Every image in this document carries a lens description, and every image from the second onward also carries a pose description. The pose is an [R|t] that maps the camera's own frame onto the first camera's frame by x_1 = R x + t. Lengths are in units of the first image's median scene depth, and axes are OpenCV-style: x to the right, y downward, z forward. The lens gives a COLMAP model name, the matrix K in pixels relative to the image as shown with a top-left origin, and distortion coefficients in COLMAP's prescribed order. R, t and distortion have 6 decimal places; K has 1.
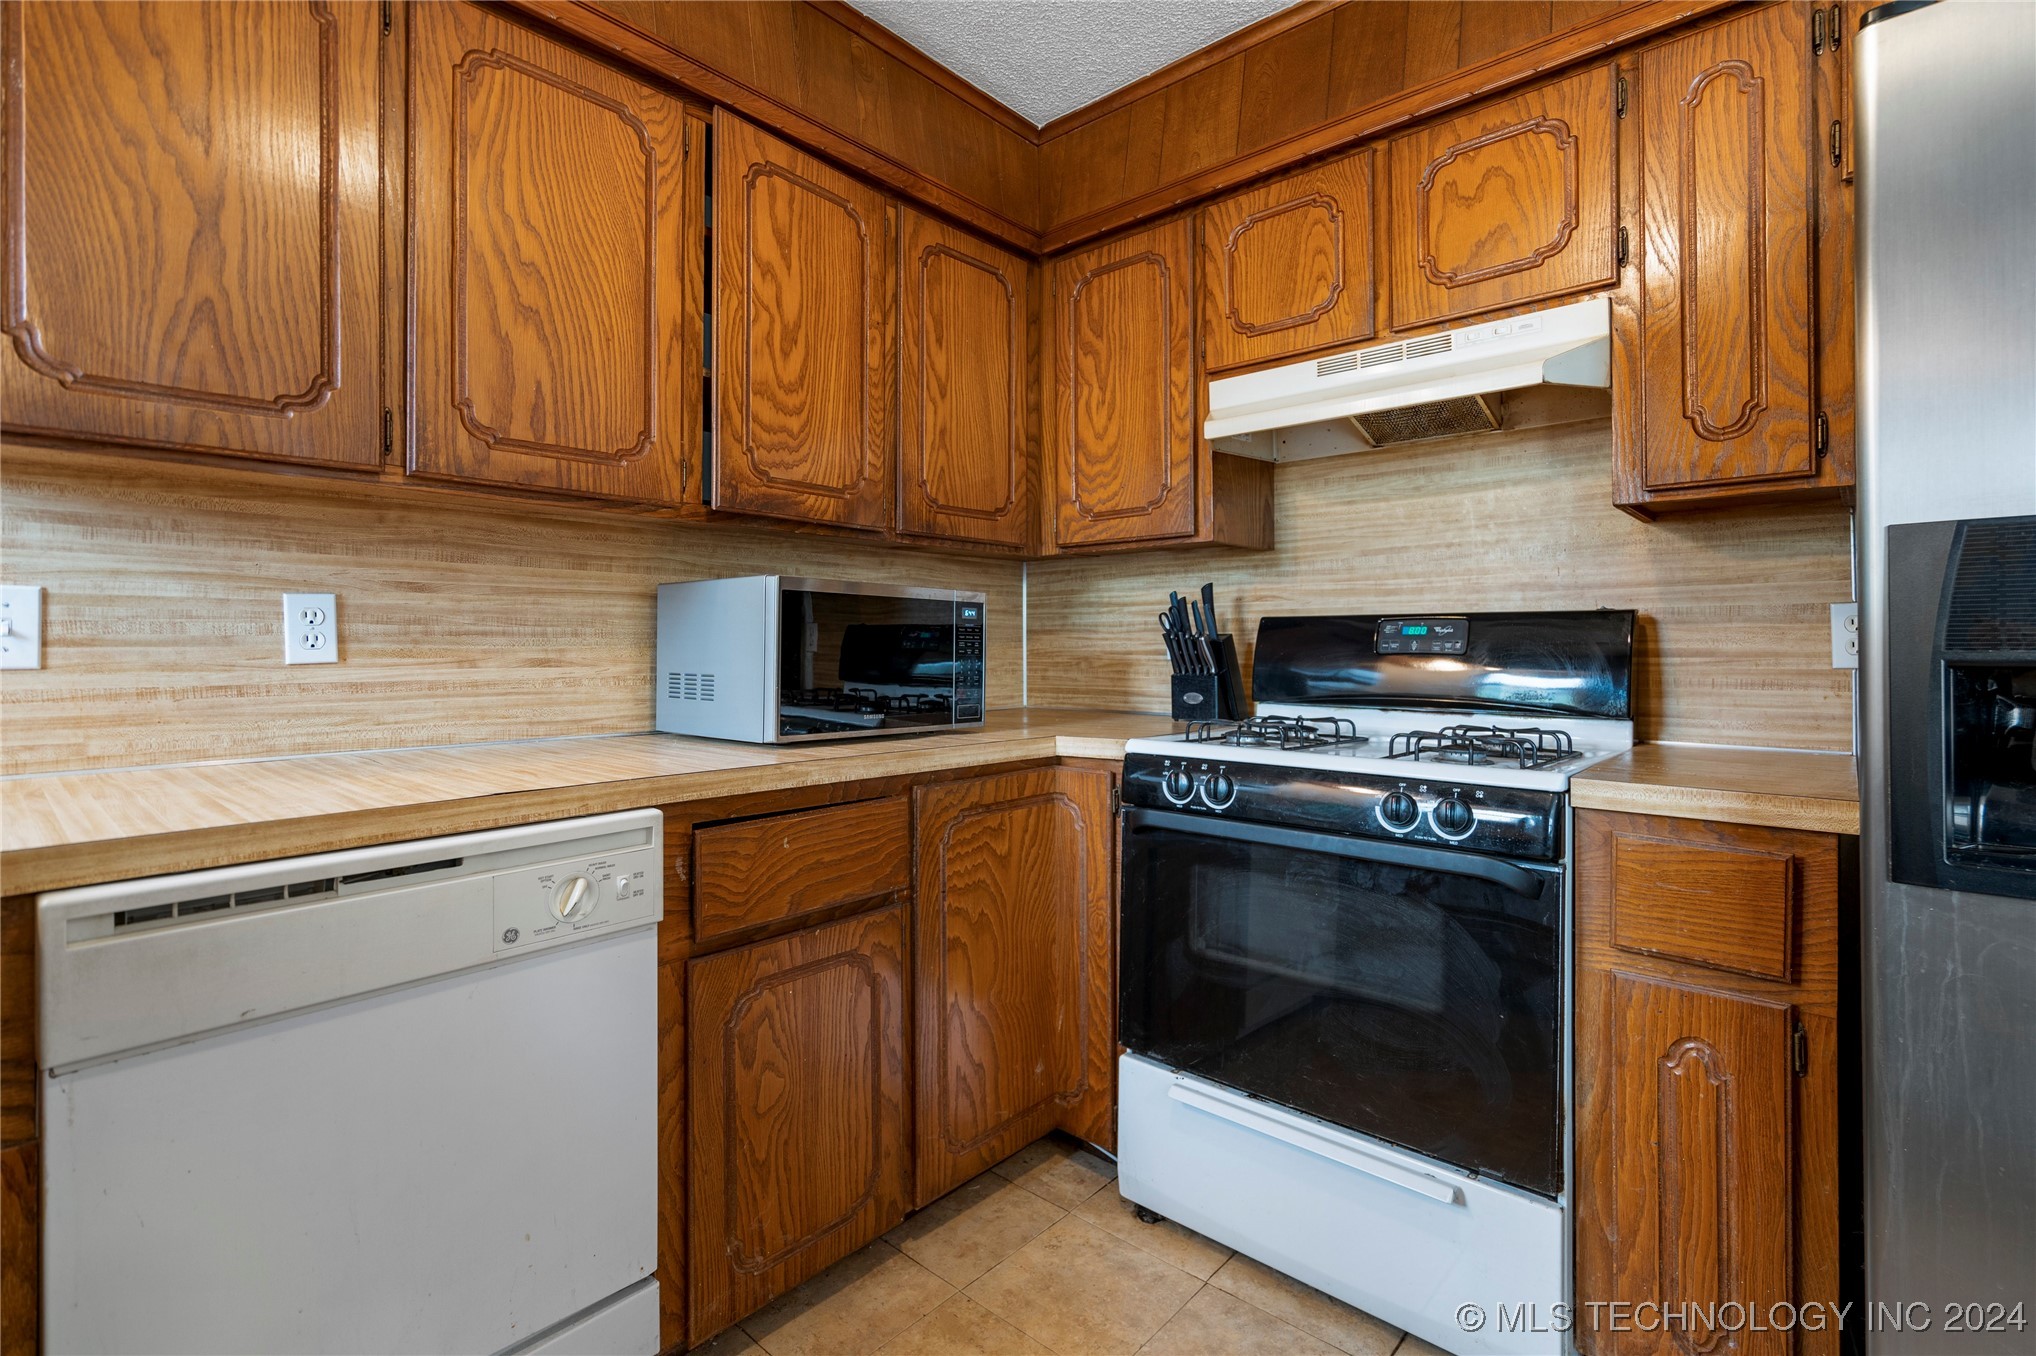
lens RADIAL K [[932.5, 0, 1009.3], [0, 932.5, 661.2], [0, 0, 1]] dist [-0.011765, 0.000345]
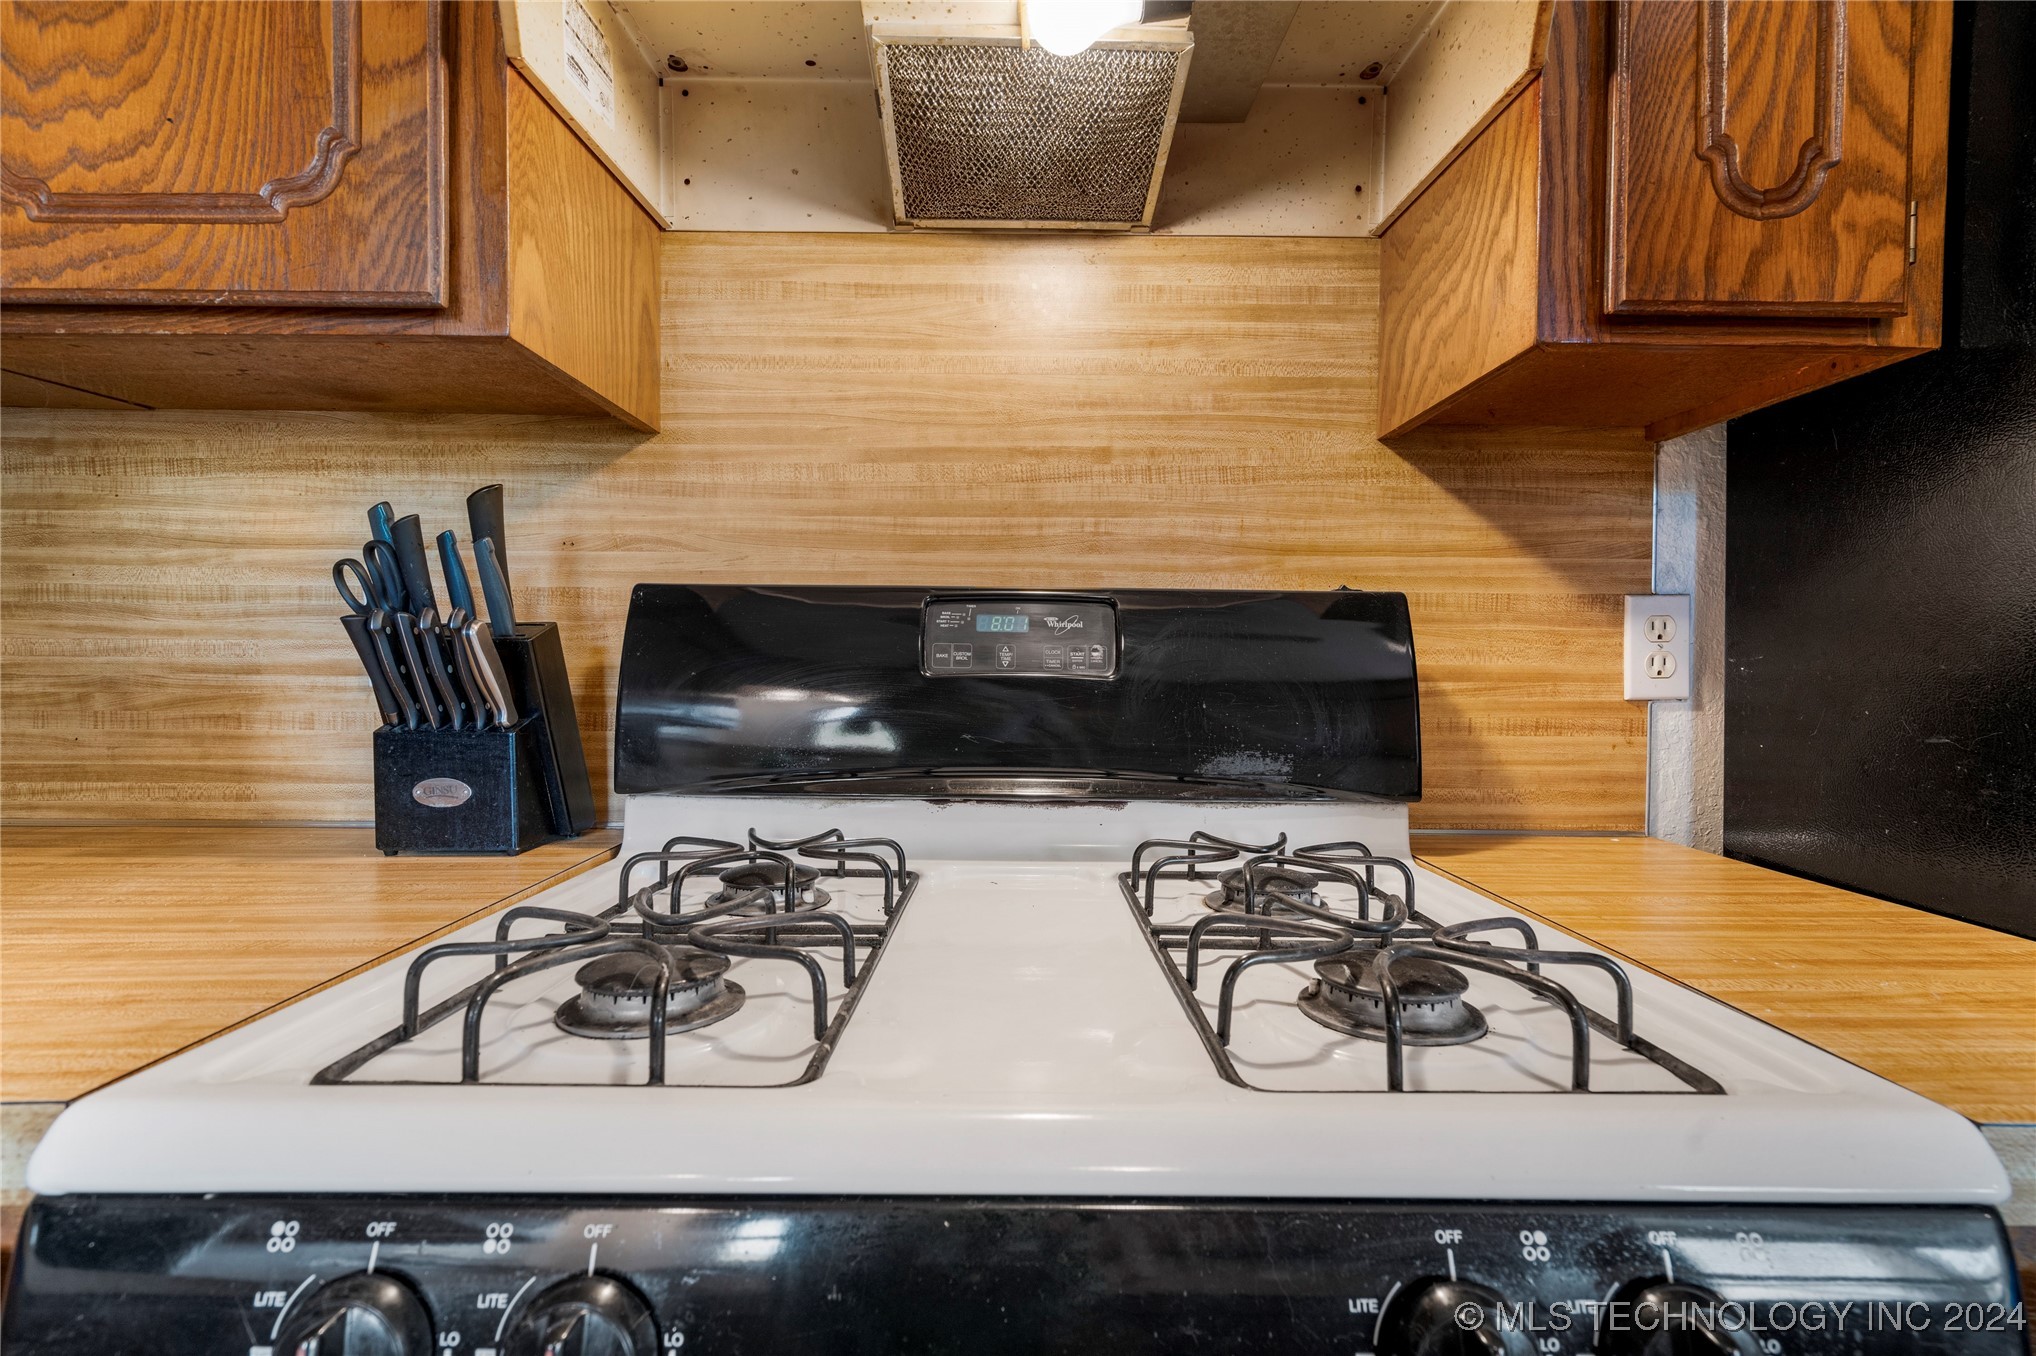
lens RADIAL K [[925.8, 0, 1018.0], [0, 925.8, 678.0], [0, 0, 1]] dist [-0.001898, -0.000112]
pose [[0.733644, -0.003304, 0.679526, 0.116083], [0.001830, 0.999994, 0.002887, -0.006656], [-0.679532, -0.000874, 0.733646, 0.579186]]
